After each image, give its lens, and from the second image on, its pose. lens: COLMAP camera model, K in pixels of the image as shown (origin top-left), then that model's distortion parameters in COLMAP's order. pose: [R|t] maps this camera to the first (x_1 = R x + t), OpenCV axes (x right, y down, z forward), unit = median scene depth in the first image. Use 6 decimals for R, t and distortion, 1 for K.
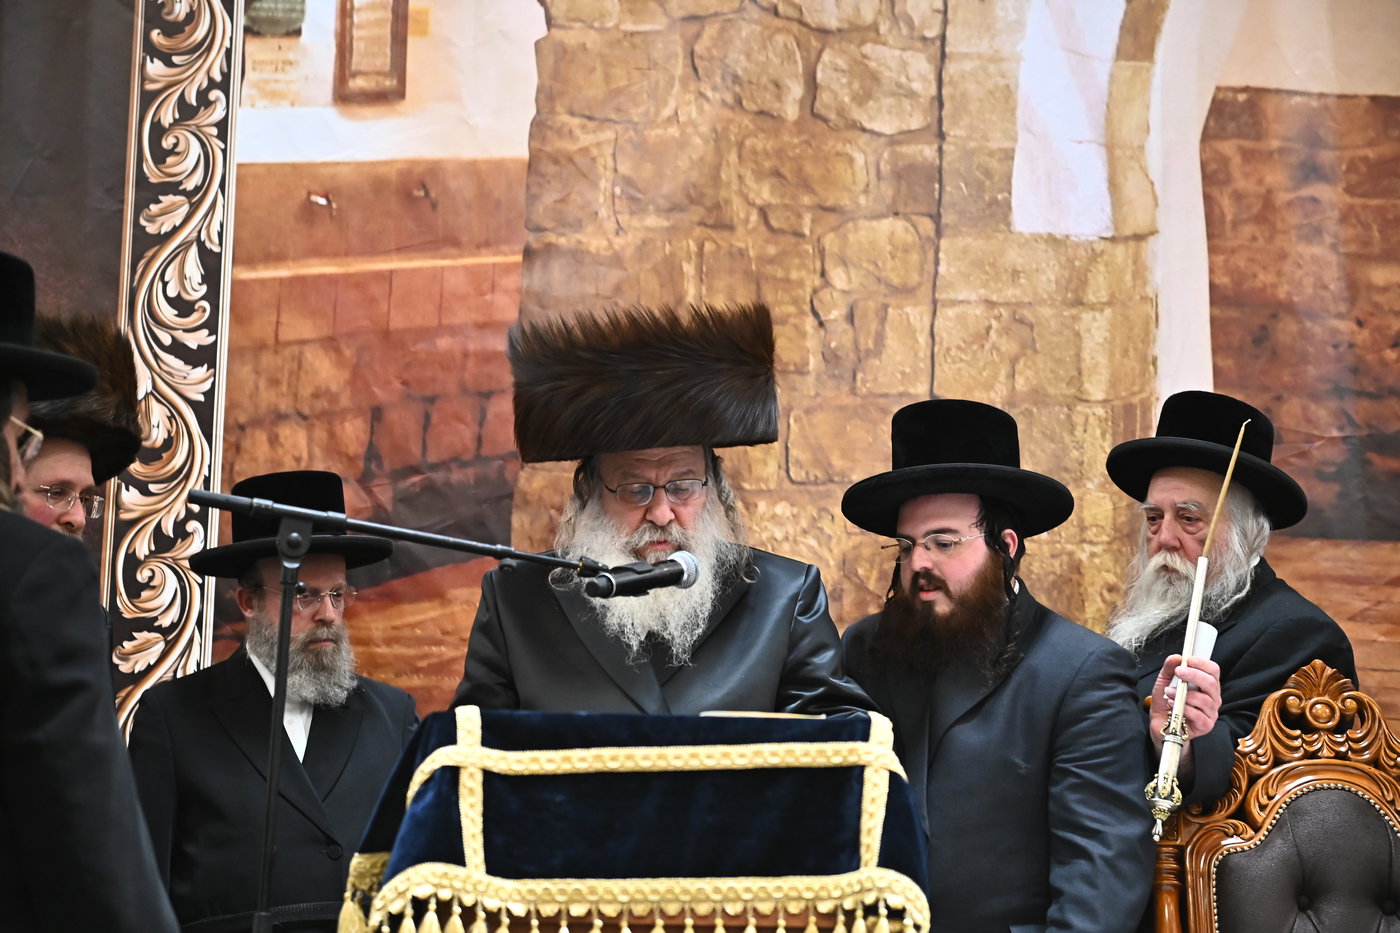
lens RADIAL K [[2717.4, 0, 711.5], [0, 2717.4, 460.3], [0, 0, 1]] dist [0.168067, 0.000000]
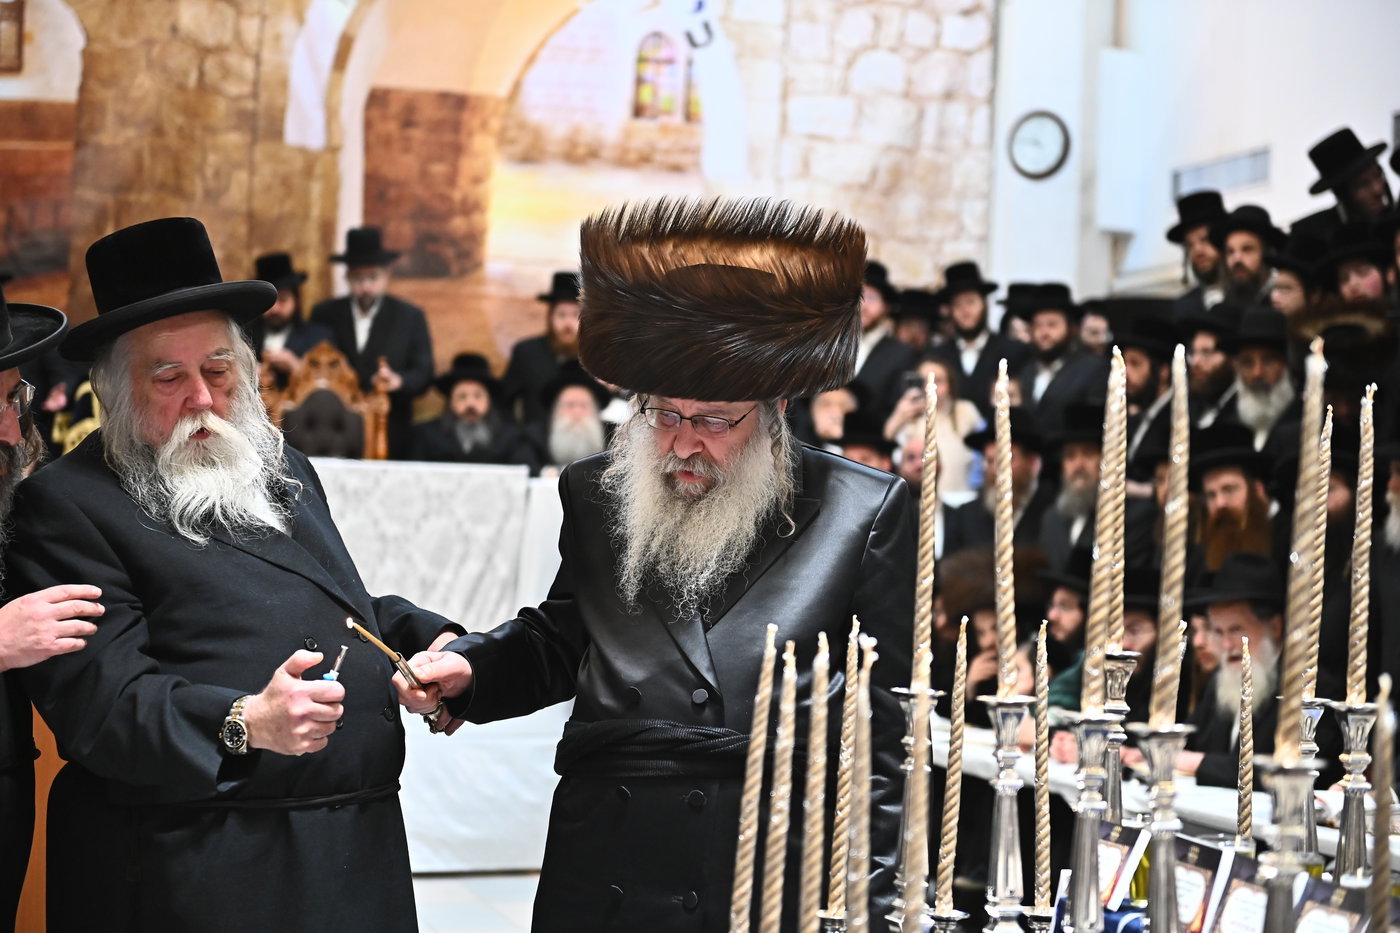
lens RADIAL K [[2717.4, 0, 707.3], [0, 2717.4, 431.0], [0, 0, 1]] dist [0.168067, 0.000000]
pose [[0.962963, 0.023804, 0.268581, -0.172922], [-0.080989, 0.975635, 0.203905, -0.358247], [-0.257183, -0.218105, 0.941428, -1.427995]]
